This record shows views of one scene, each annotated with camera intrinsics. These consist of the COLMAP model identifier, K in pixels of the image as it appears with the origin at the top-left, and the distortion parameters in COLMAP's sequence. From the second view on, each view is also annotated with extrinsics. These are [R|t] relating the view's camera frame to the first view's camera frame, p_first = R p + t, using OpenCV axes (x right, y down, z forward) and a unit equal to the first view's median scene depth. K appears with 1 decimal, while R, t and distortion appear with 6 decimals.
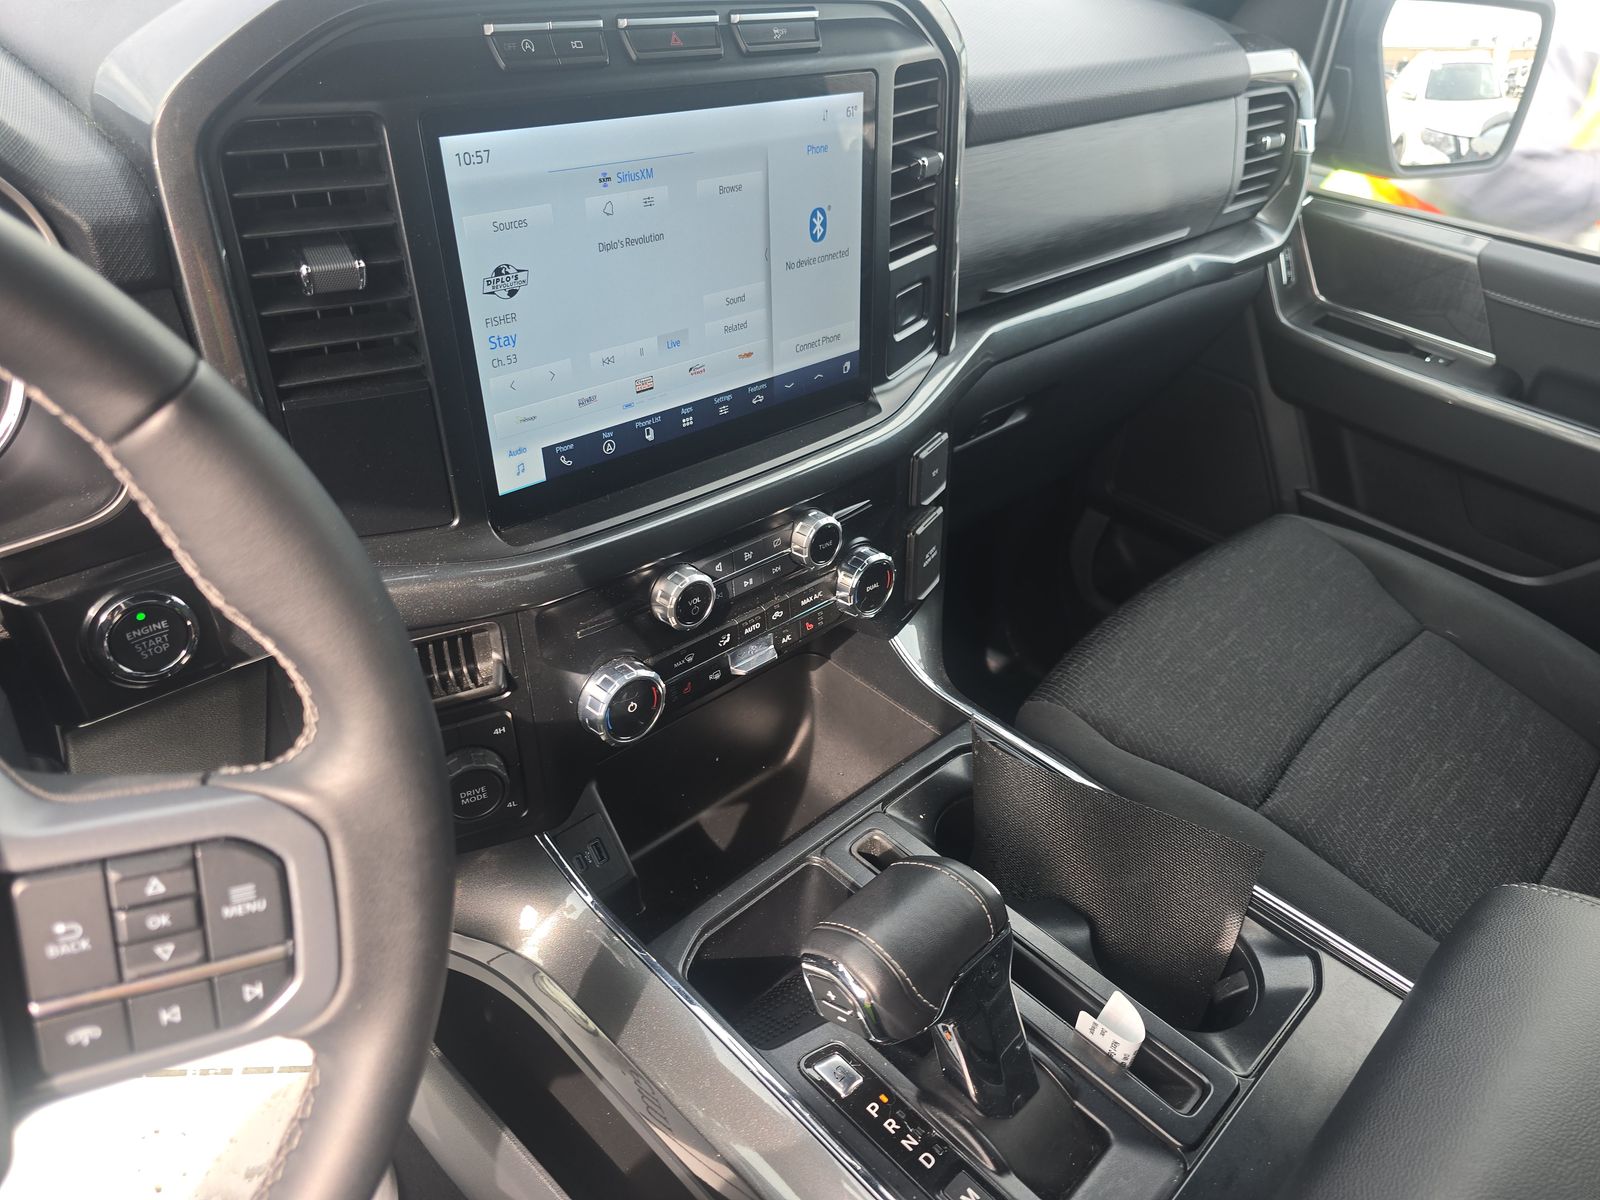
lens RADIAL K [[1075.7, 0, 788.5], [0, 1075.7, 596.4], [0, 0, 1]] dist [0.023932, -0.029132]
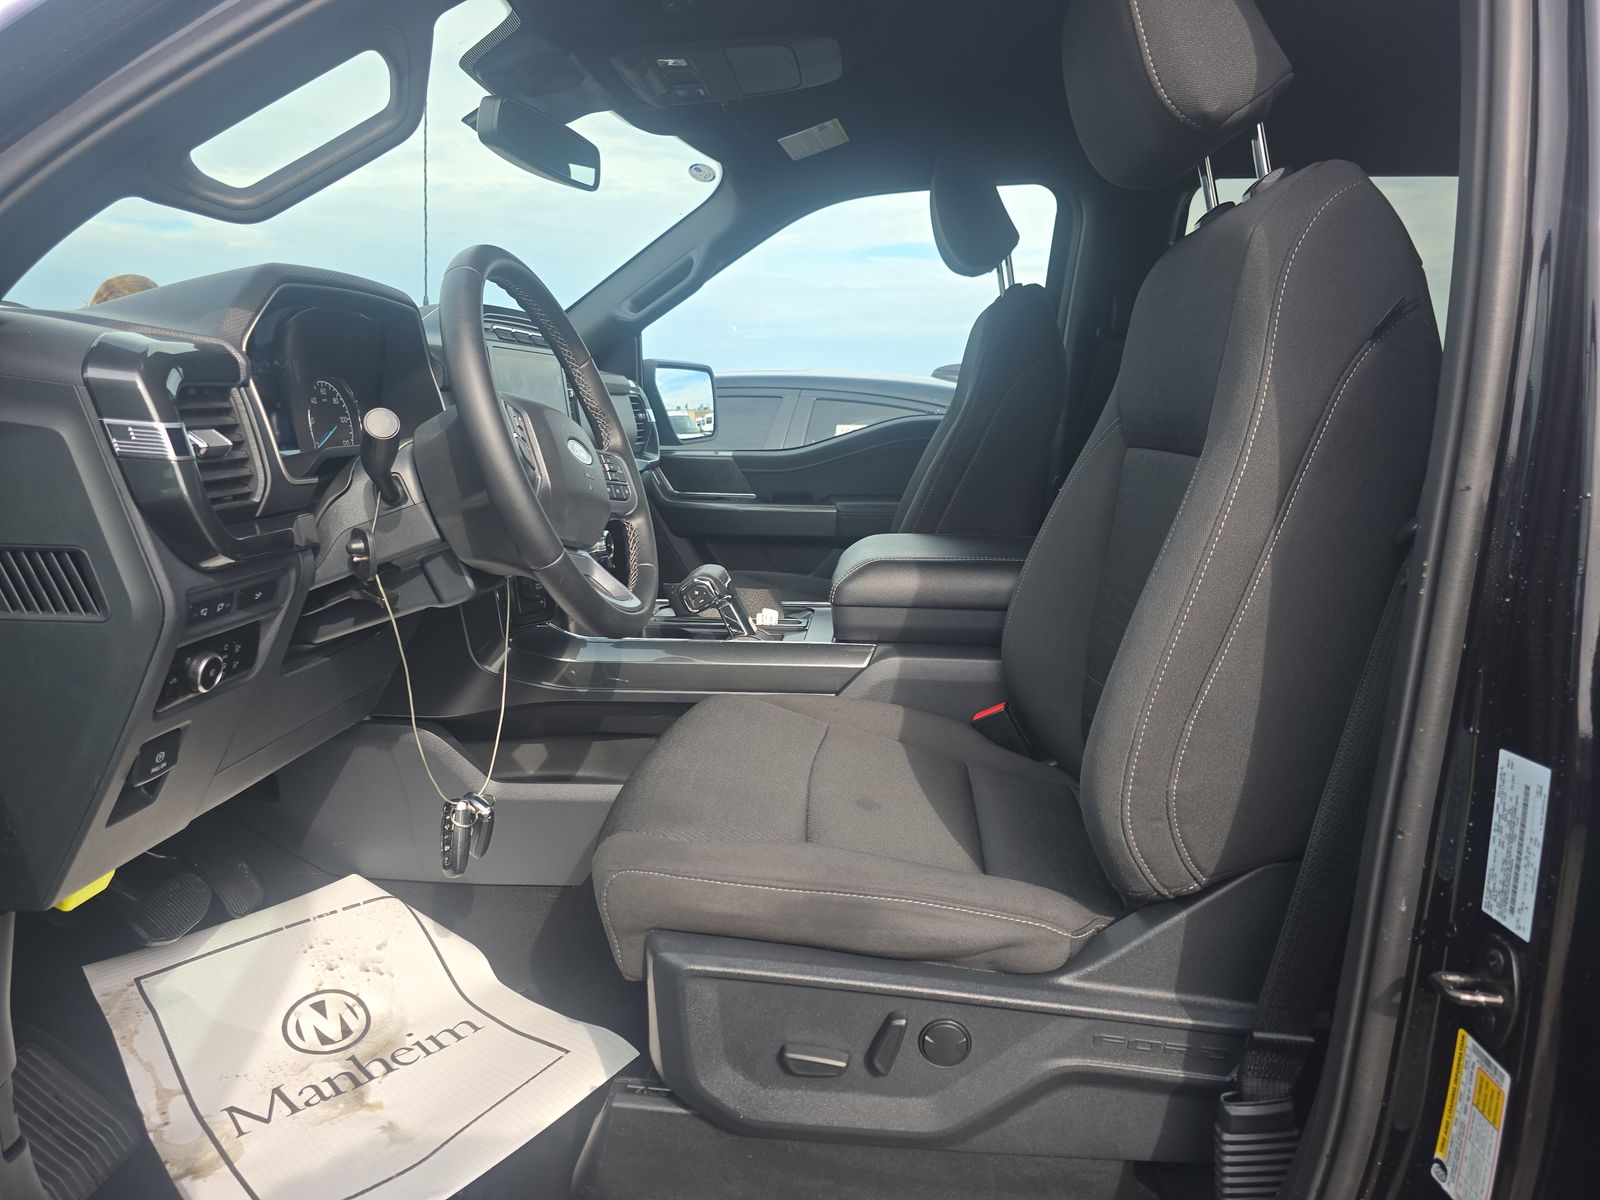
lens RADIAL K [[1075.7, 0, 795.7], [0, 1075.7, 609.2], [0, 0, 1]] dist [0.023932, -0.029132]
pose [[0.760299, -0.162510, 0.628916, -0.761302], [0.379342, 0.897030, -0.226798, 0.549998], [-0.527299, 0.411009, 0.743658, -0.638658]]
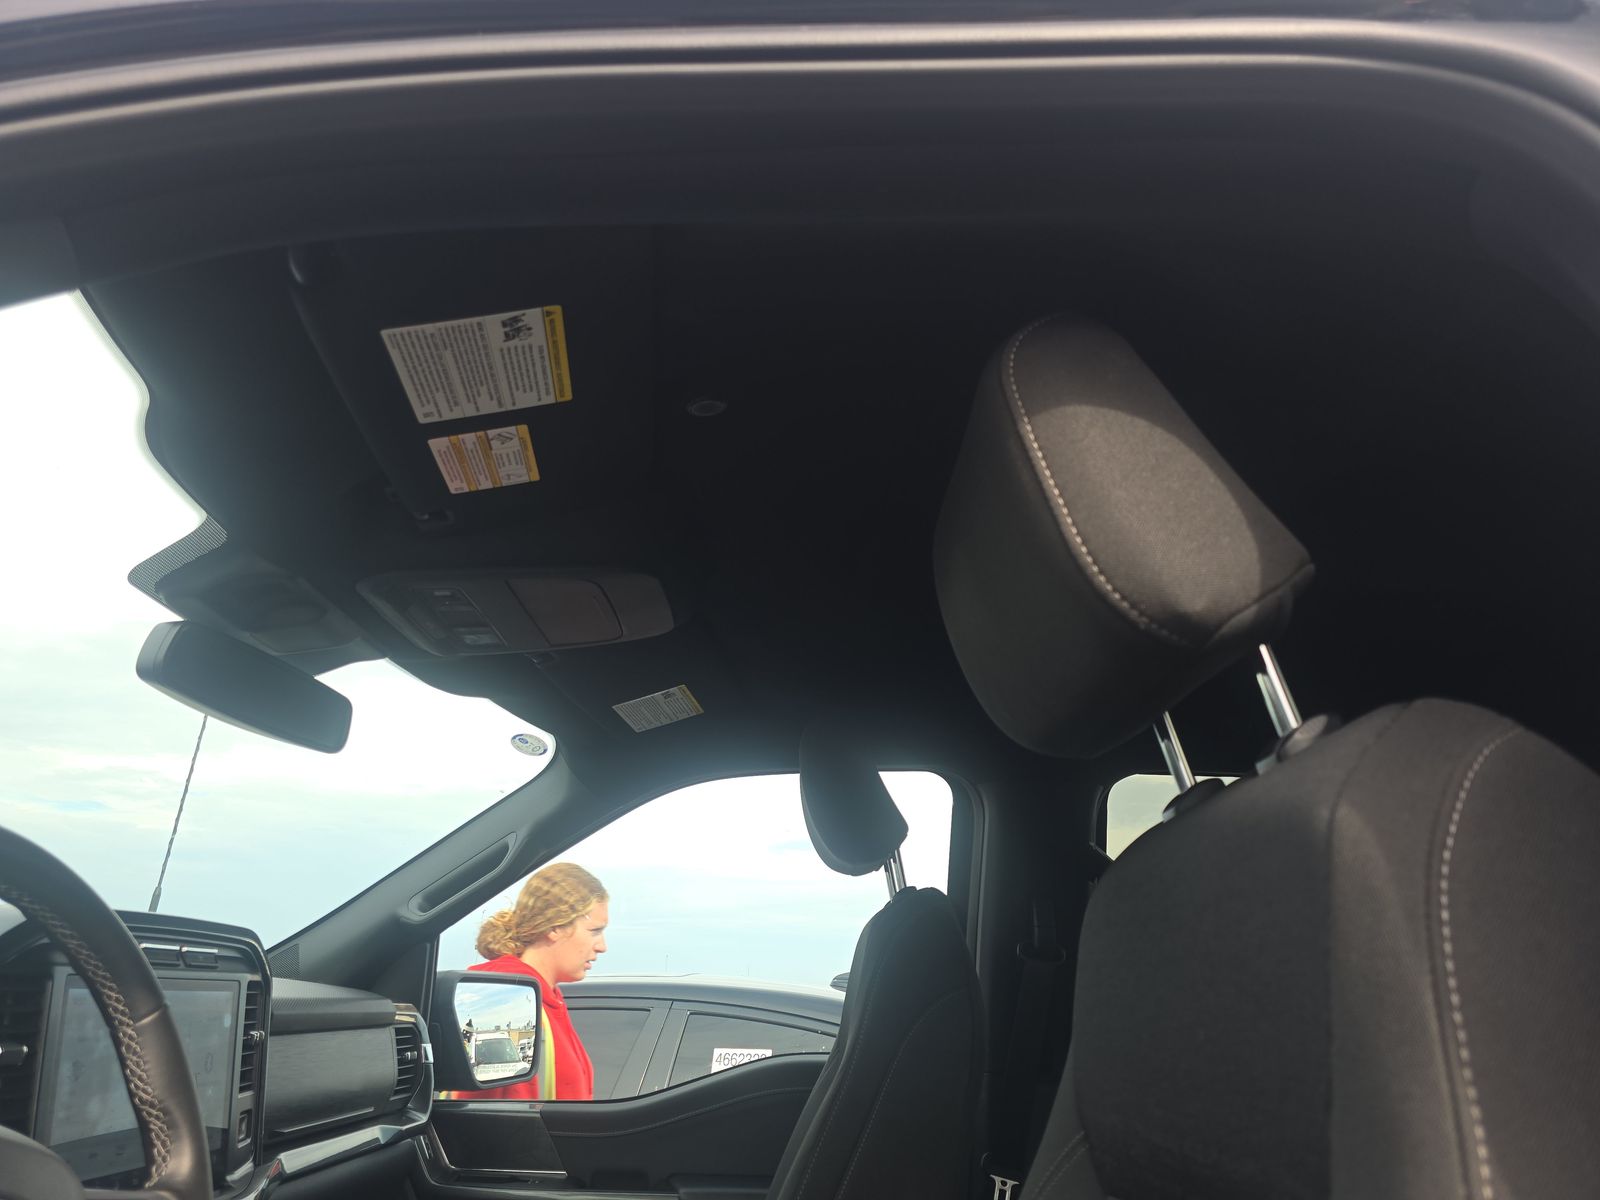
lens RADIAL K [[1075.7, 0, 790.5], [0, 1075.7, 596.5], [0, 0, 1]] dist [0.023932, -0.029132]
pose [[0.711058, 0.217056, 0.668793, -0.368217], [0.393821, 0.665026, -0.634543, 0.360970], [-0.582496, 0.714581, 0.387391, -0.428500]]
